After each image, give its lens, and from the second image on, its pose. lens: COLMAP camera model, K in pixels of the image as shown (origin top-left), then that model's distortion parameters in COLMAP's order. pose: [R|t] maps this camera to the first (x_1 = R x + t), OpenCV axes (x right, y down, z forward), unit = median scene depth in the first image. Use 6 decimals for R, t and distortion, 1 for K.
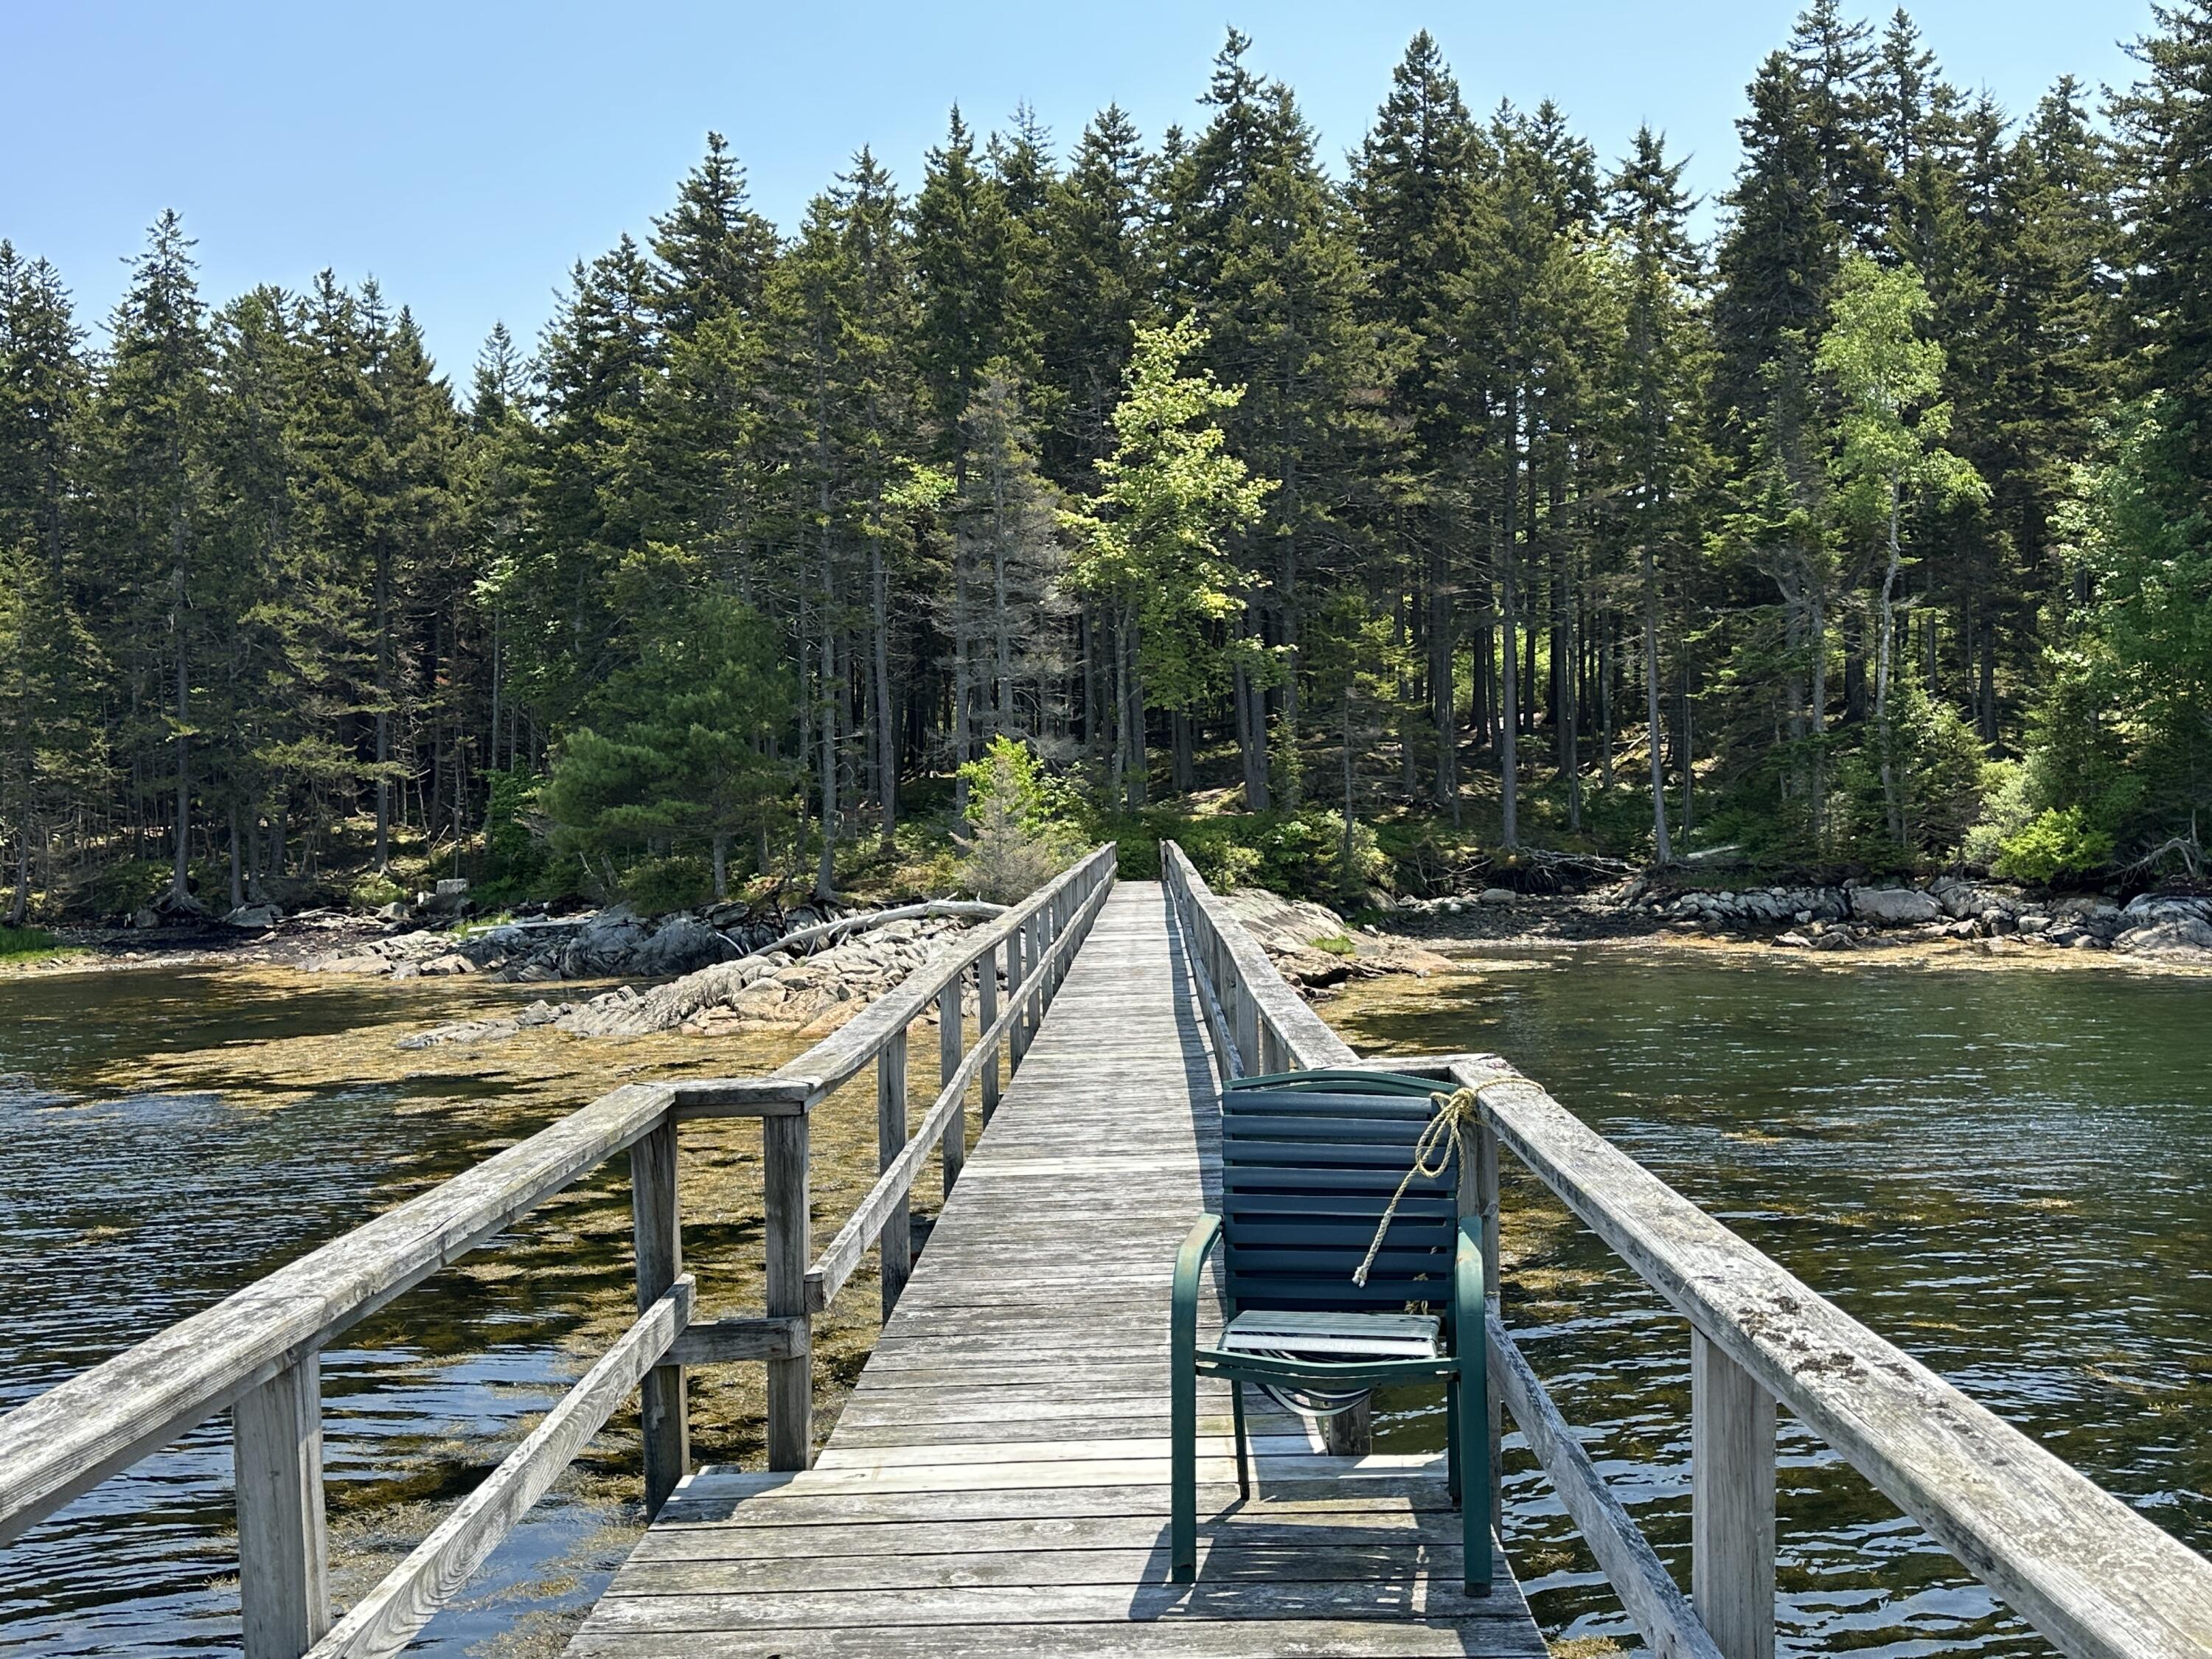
lens RADIAL K [[2361.3, 0, 1110.2], [0, 2361.3, 820.0], [0, 0, 1]] dist [0.219344, -0.509583]
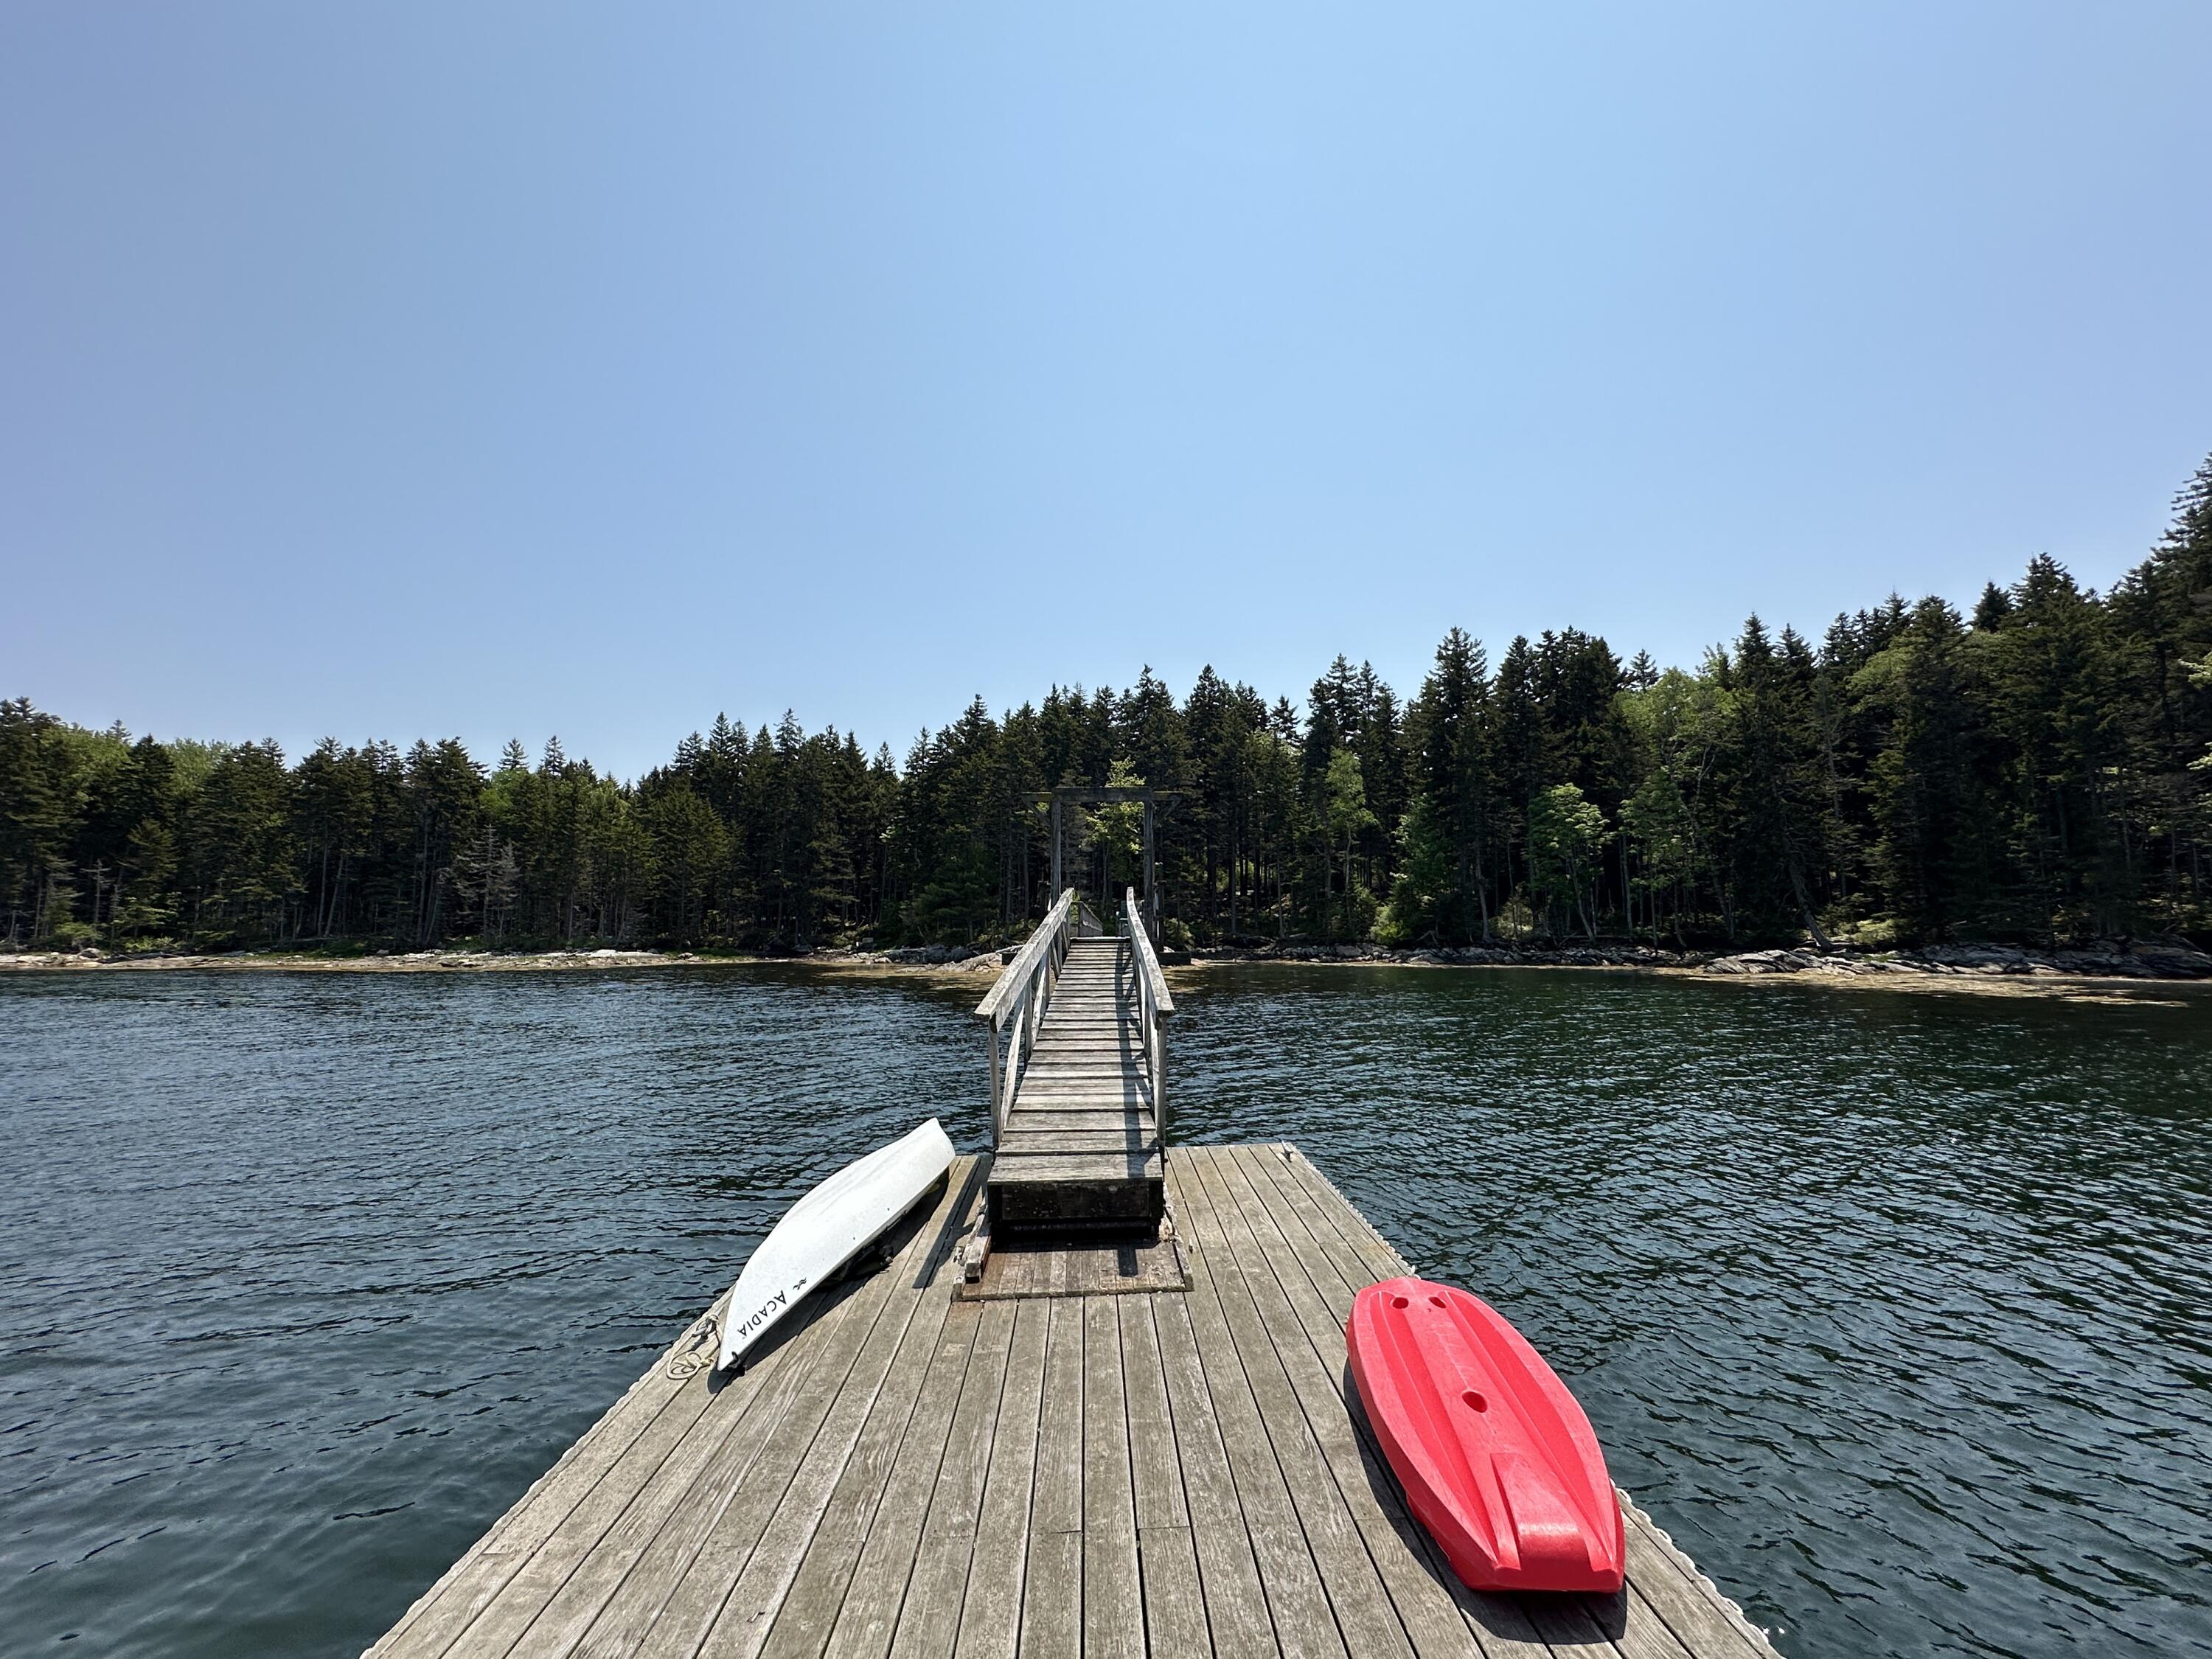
lens RADIAL K [[1044.0, 0, 1121.3], [0, 1044.0, 799.3], [0, 0, 1]] dist [0.000743, 0.000022]
pose [[0.999353, 0.028219, 0.022315, -0.006837], [-0.024971, 0.990613, -0.134396, 0.026825], [-0.025898, 0.133752, 0.990676, -0.341770]]
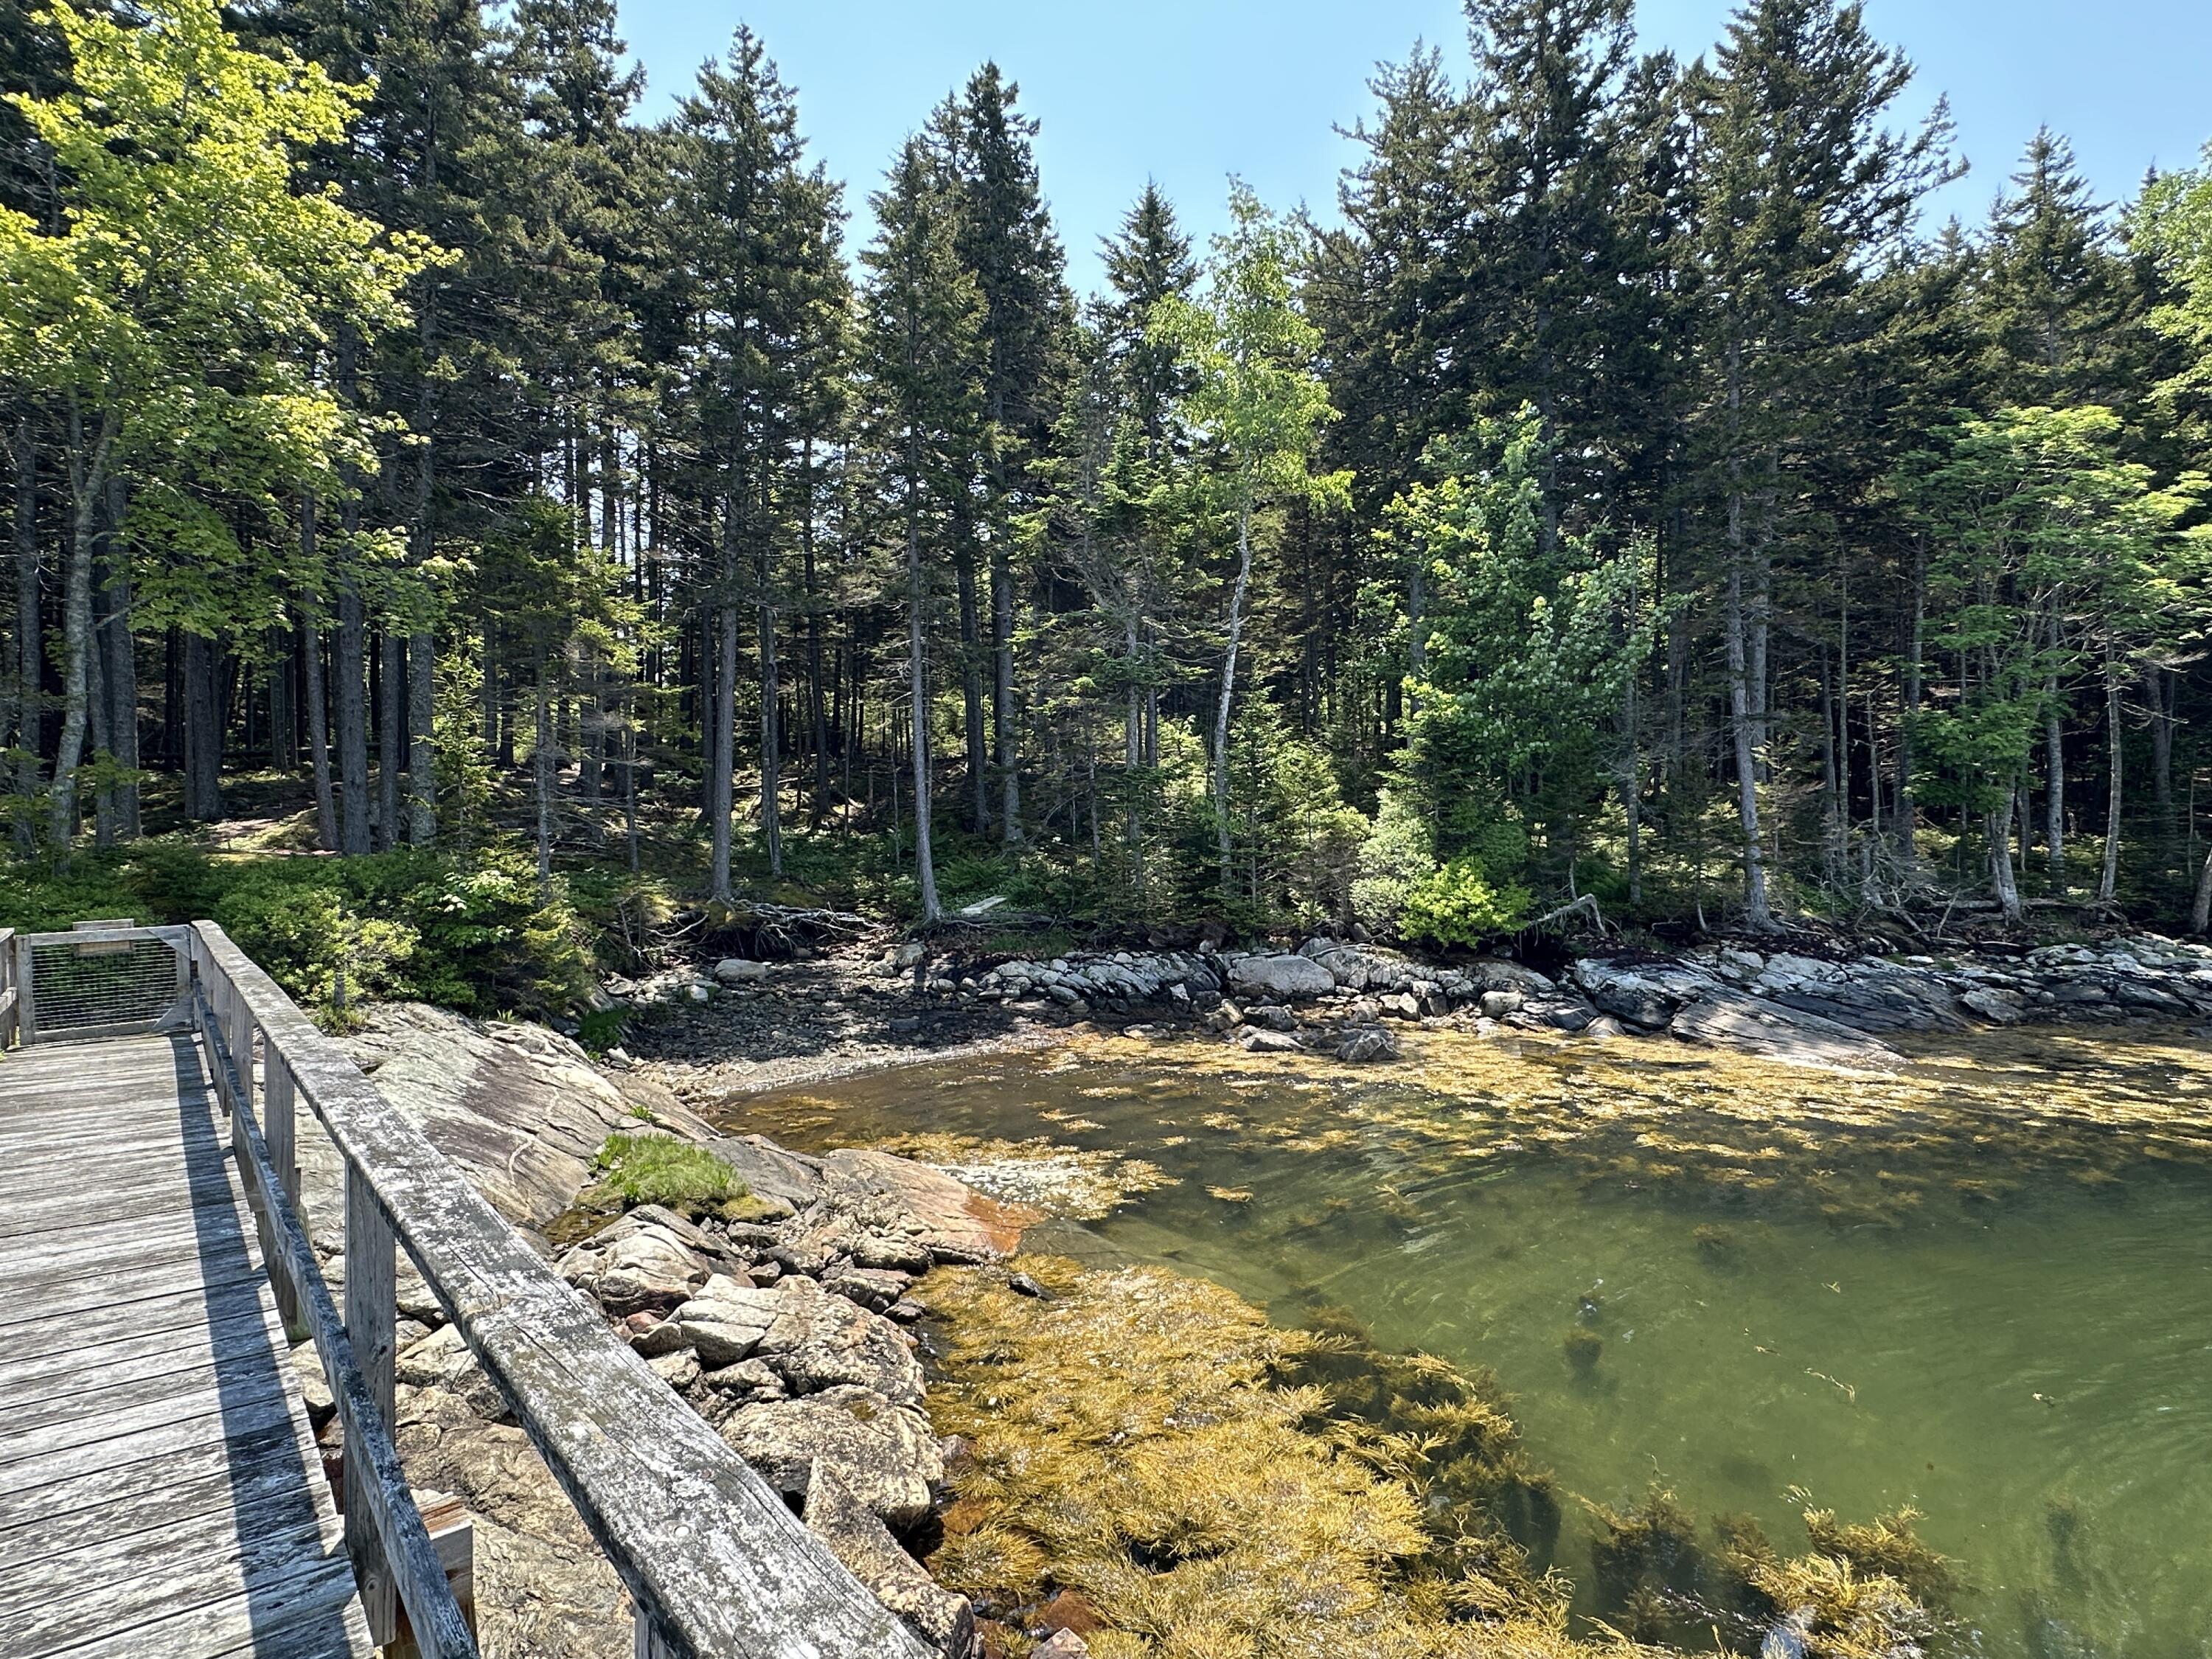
lens RADIAL K [[1241.6, 0, 1104.6], [0, 1241.6, 835.8], [0, 0, 1]] dist [-0.004366, 0.015586]
pose [[0.781503, 0.022022, 0.623513, 0.011574], [-0.009559, 0.999682, -0.023328, -0.001540], [-0.623828, 0.012271, 0.781465, 0.644233]]
